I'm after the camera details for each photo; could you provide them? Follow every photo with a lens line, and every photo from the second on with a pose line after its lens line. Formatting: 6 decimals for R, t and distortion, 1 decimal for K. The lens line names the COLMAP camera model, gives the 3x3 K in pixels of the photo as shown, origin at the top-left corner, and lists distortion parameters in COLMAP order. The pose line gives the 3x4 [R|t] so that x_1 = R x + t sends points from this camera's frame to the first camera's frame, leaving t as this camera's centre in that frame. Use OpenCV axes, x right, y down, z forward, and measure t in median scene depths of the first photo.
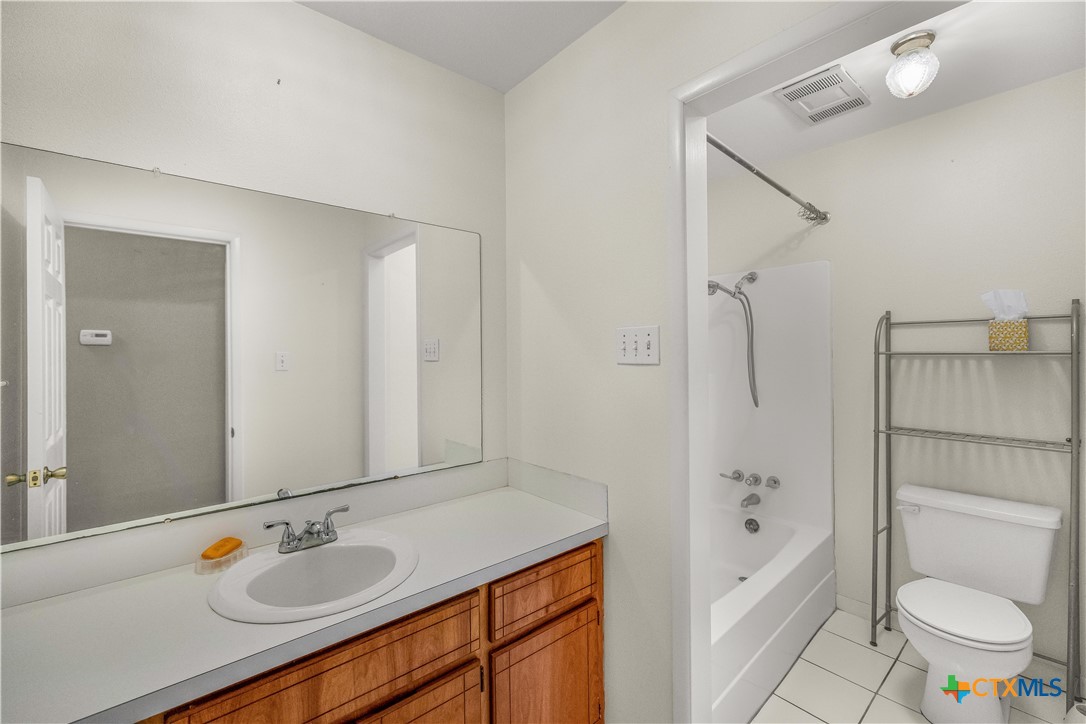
lens RADIAL K [[453.3, 0, 546.5], [0, 453.3, 351.2], [0, 0, 1]] dist [-0.002599, 0.000483]
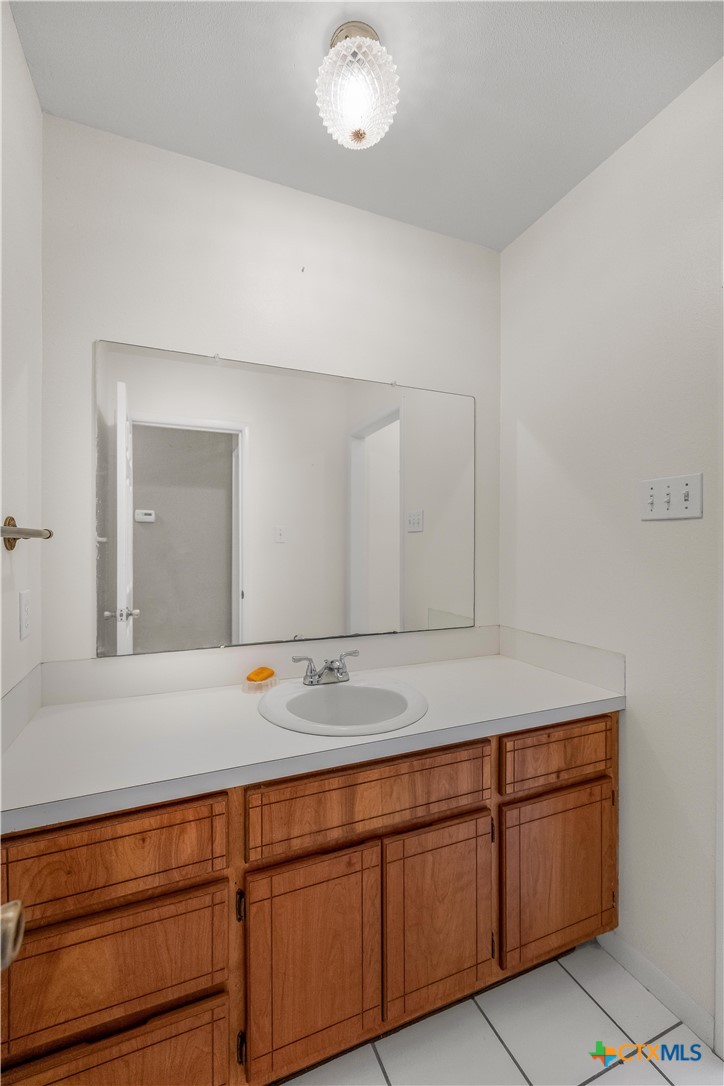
lens RADIAL K [[453.3, 0, 355.7], [0, 453.3, 545.9], [0, 0, 1]] dist [-0.002599, 0.000483]
pose [[0.950472, 0.011869, -0.310584, -0.097289], [-0.009501, 0.999913, 0.009138, 0.071042], [0.310665, -0.005734, 0.950502, -0.030416]]
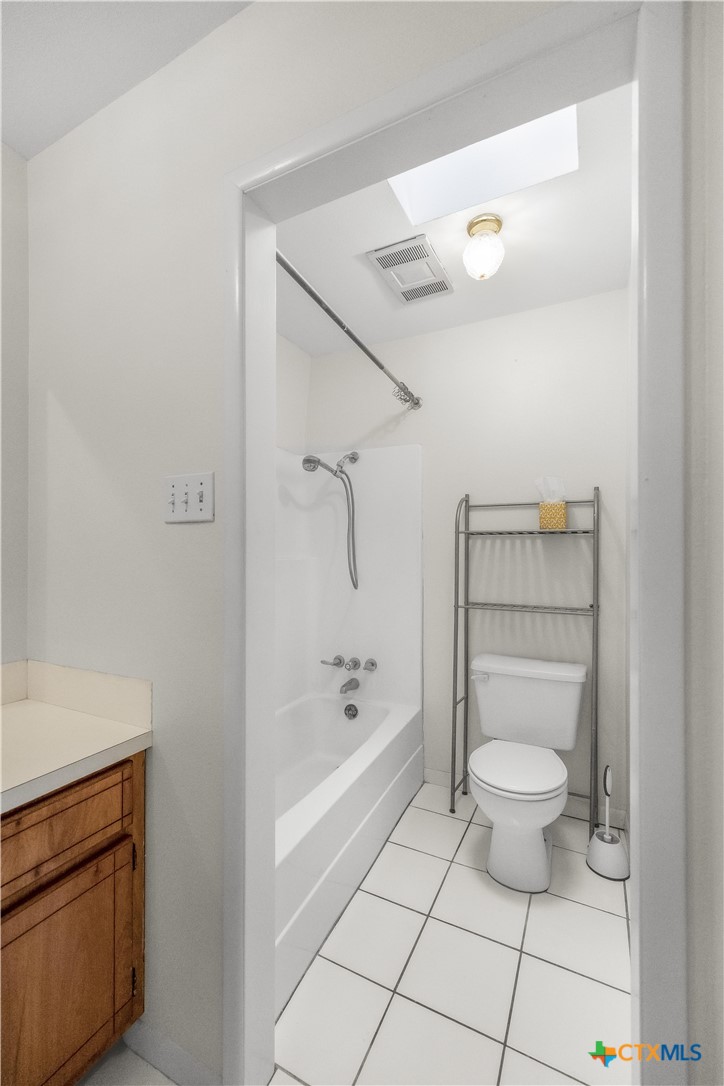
lens RADIAL K [[453.3, 0, 358.0], [0, 453.3, 547.6], [0, 0, 1]] dist [-0.002599, 0.000483]
pose [[0.925230, 0.012360, 0.379205, 0.158313], [-0.009957, 0.999916, -0.008298, 0.068723], [-0.379275, 0.003901, 0.925276, 0.153149]]
